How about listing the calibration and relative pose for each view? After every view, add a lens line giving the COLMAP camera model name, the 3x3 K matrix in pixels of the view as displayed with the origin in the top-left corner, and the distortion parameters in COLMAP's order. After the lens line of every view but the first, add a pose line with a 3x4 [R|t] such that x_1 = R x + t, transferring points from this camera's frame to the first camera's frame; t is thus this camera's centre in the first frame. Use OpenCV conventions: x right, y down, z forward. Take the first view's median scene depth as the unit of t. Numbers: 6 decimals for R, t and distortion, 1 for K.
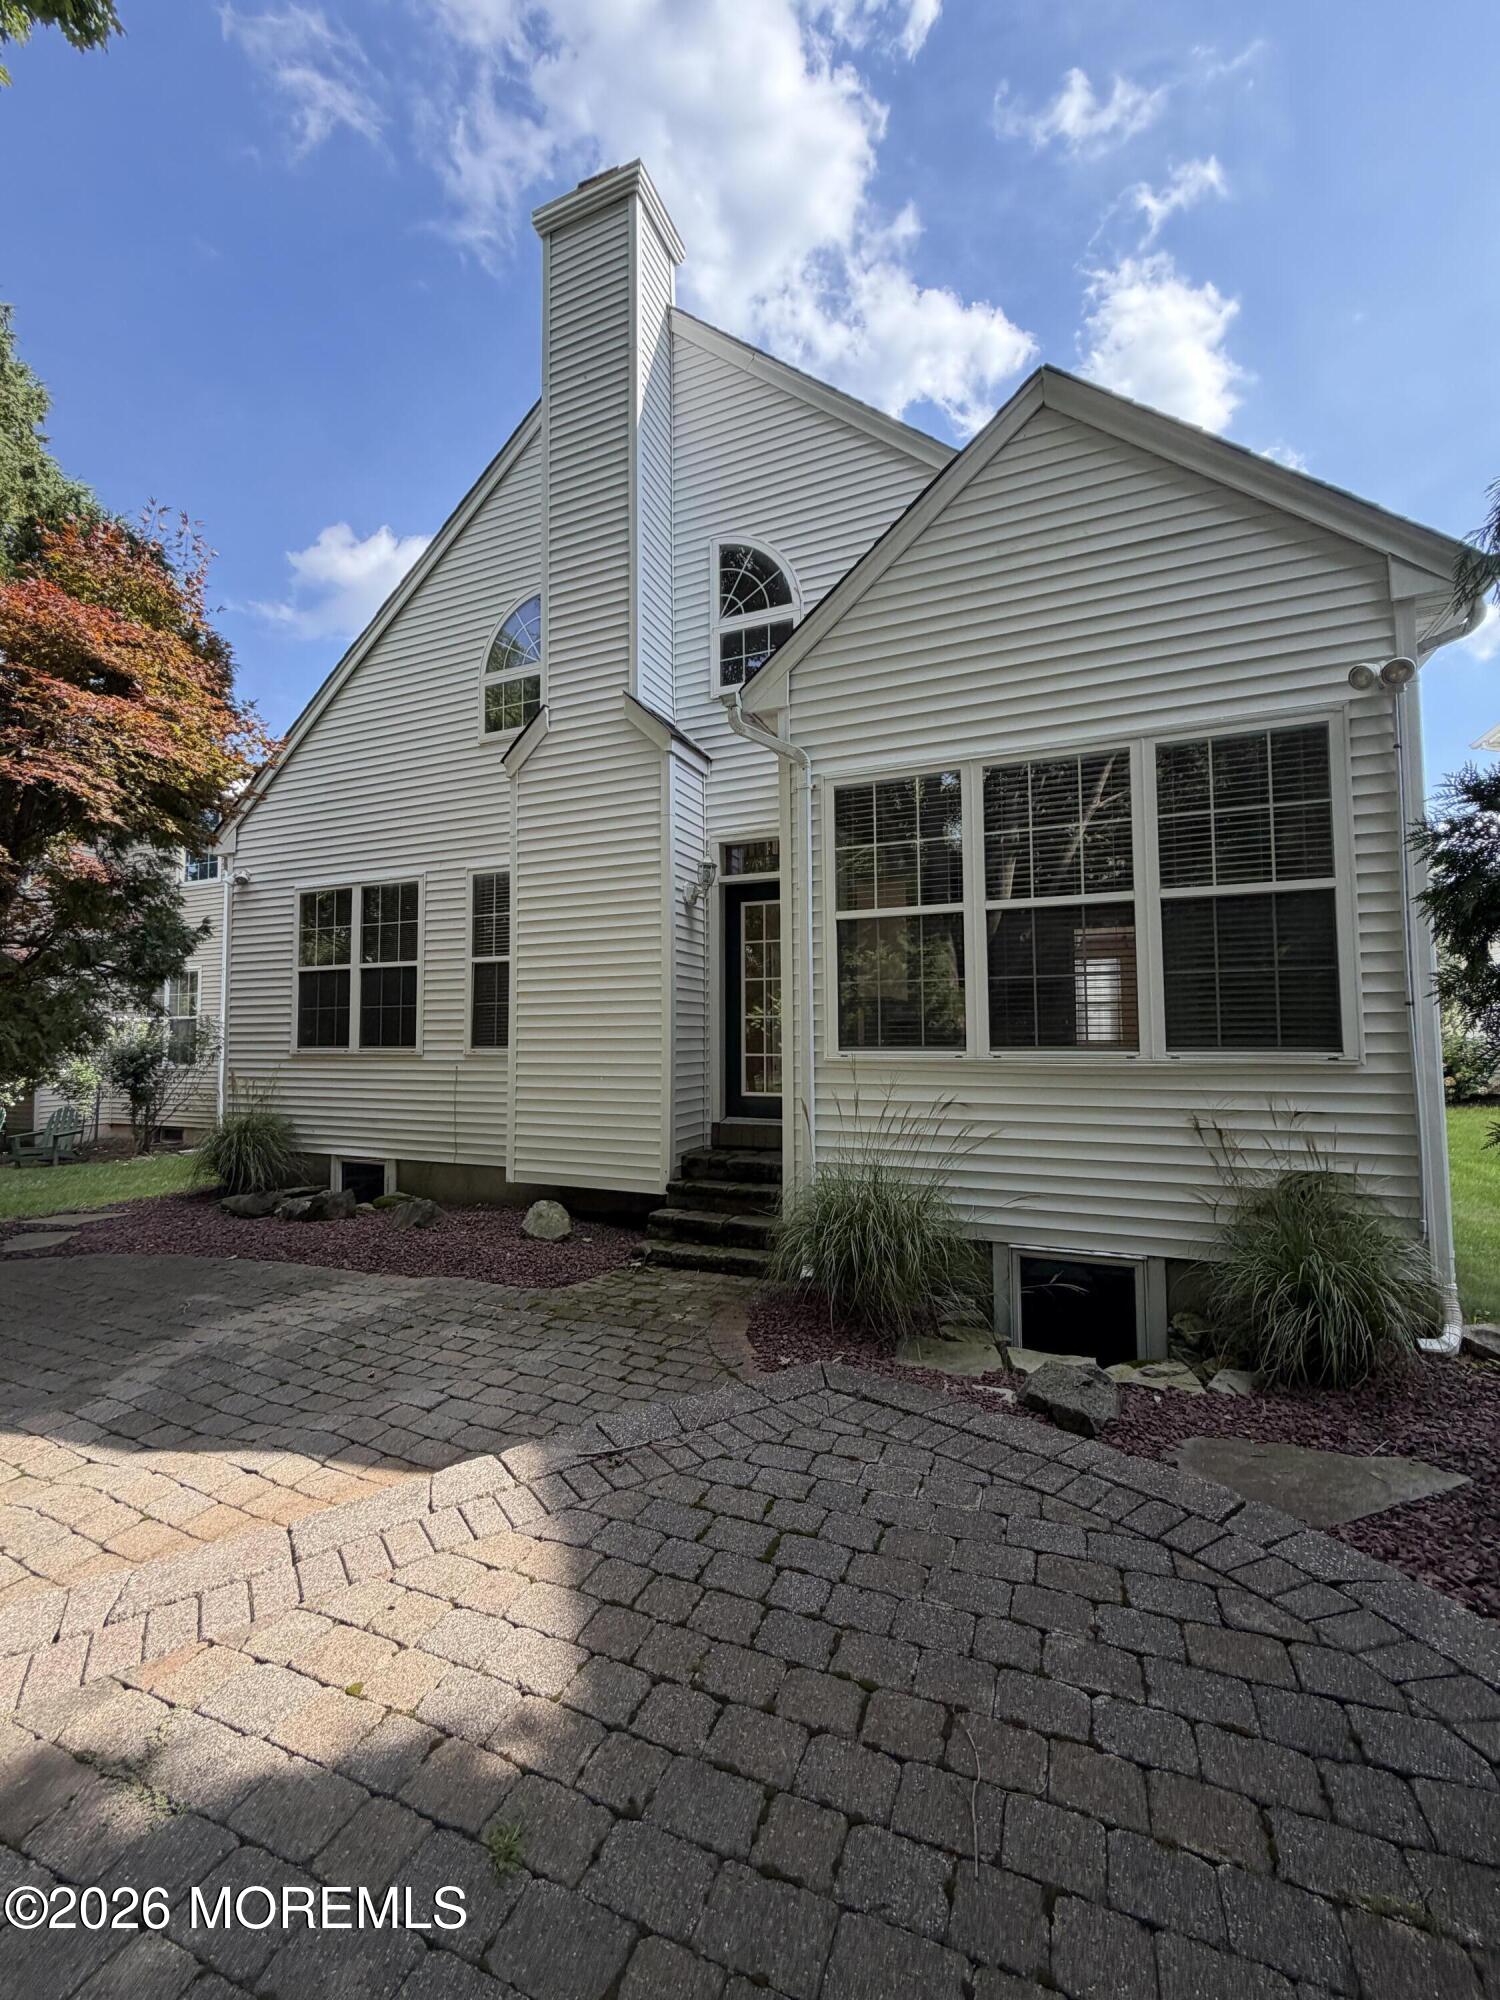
lens RADIAL K [[793.3, 0, 744.8], [0, 793.3, 996.8], [0, 0, 1]] dist [0.001906, -0.000472]
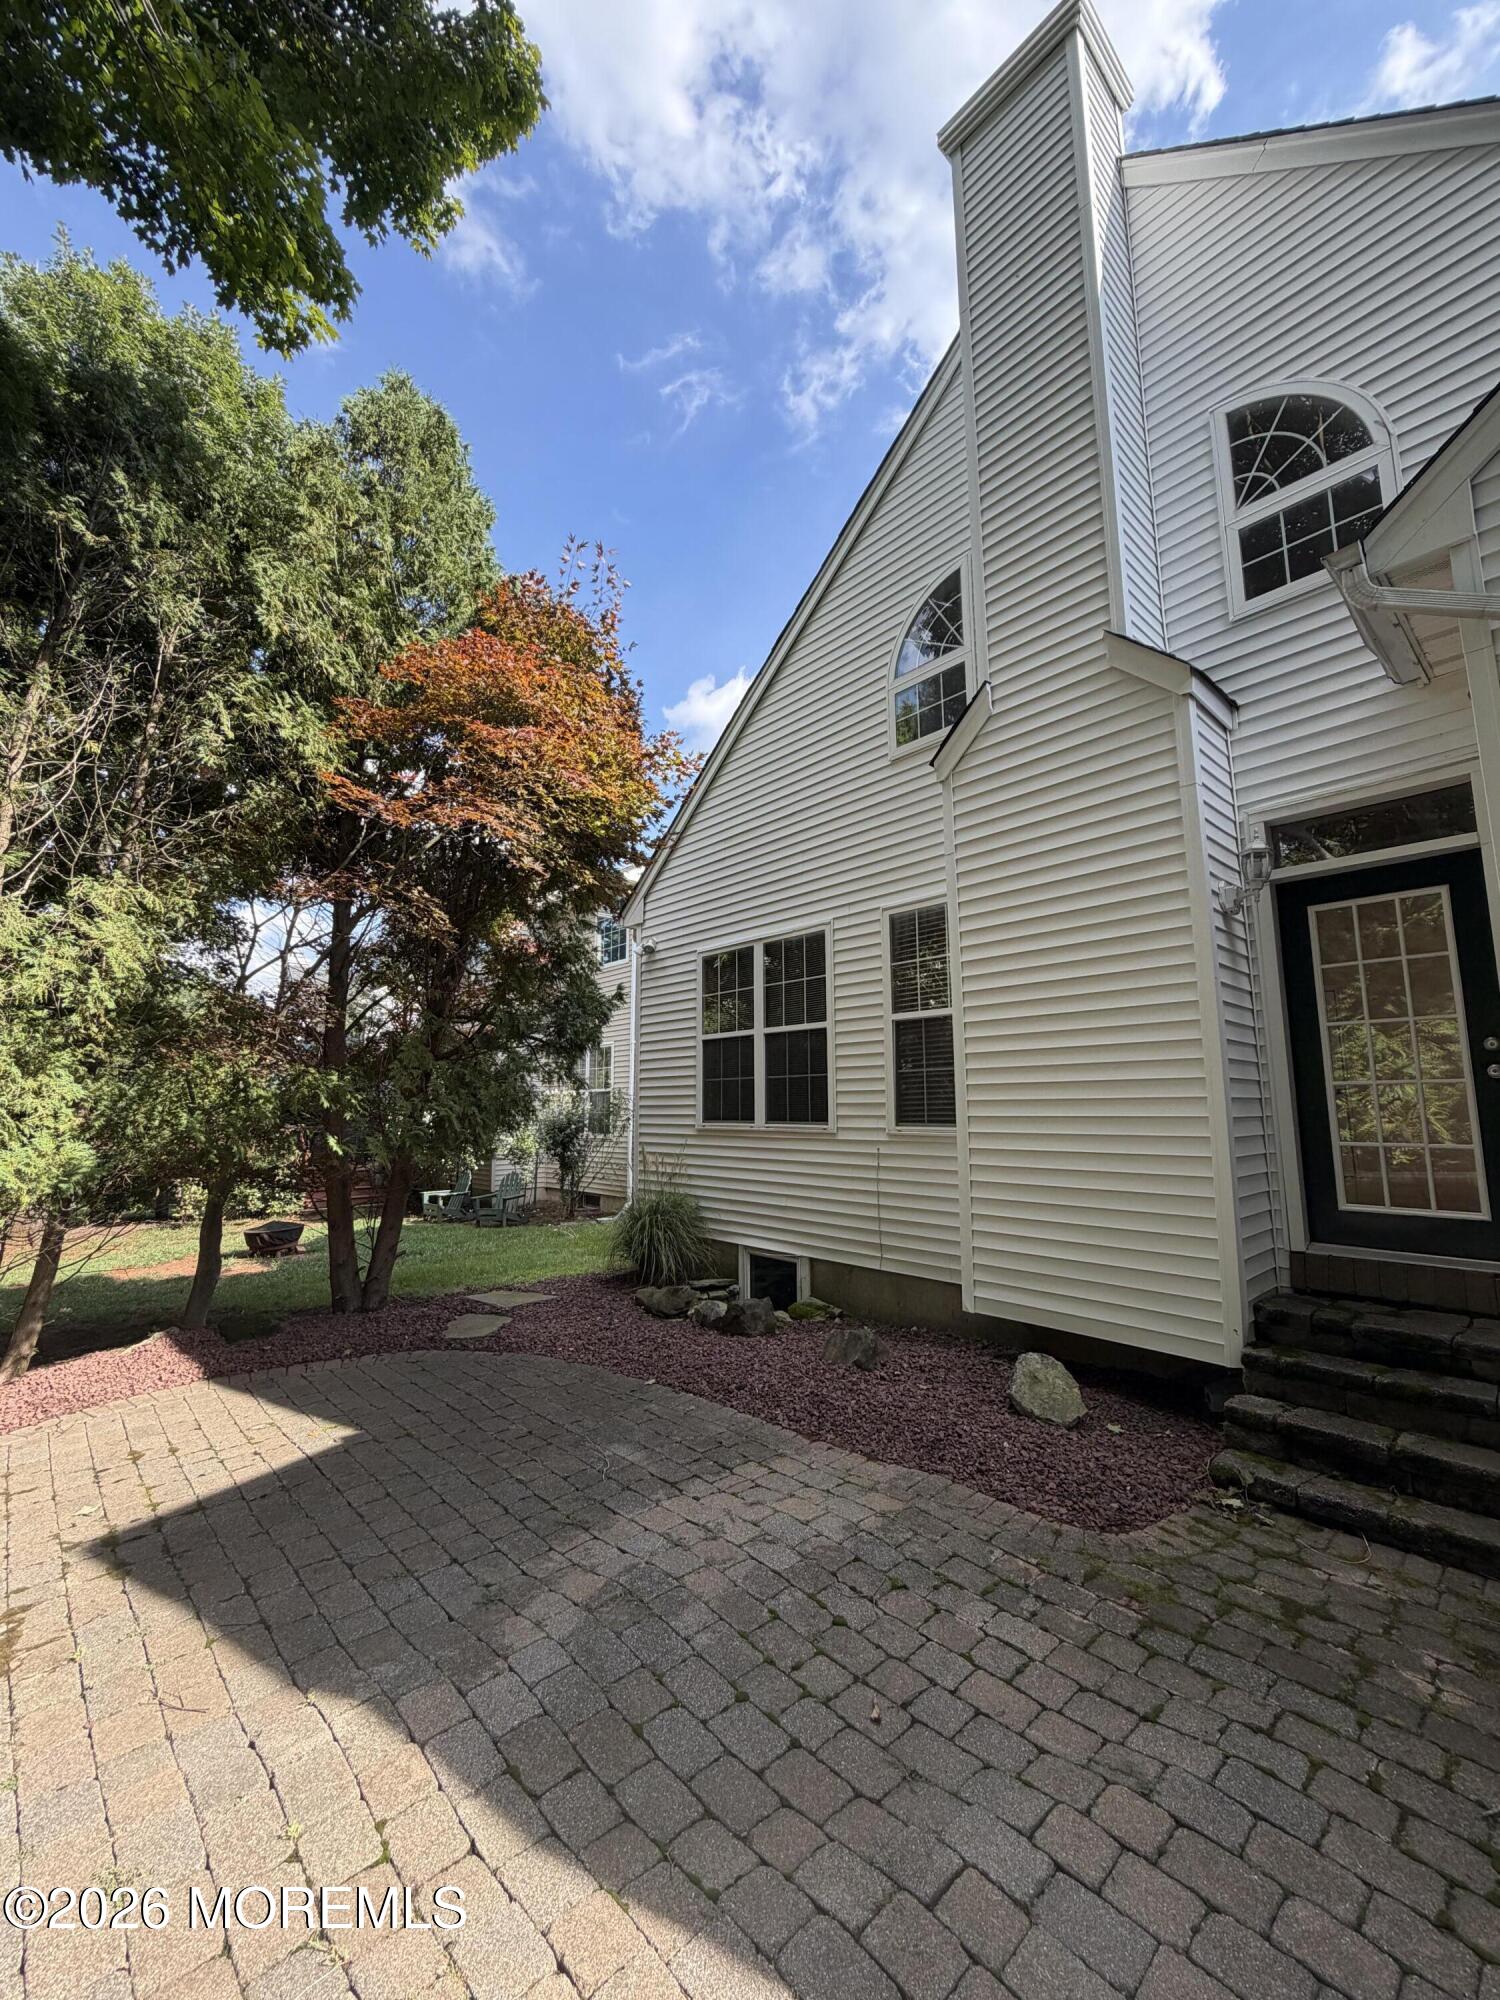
lens RADIAL K [[793.3, 0, 745.5], [0, 793.3, 995.6], [0, 0, 1]] dist [0.001906, -0.000472]
pose [[0.906818, -0.057222, -0.417621, -0.161604], [0.020324, 0.995526, -0.092274, 0.004679], [0.421033, 0.075188, 0.903924, 0.227037]]
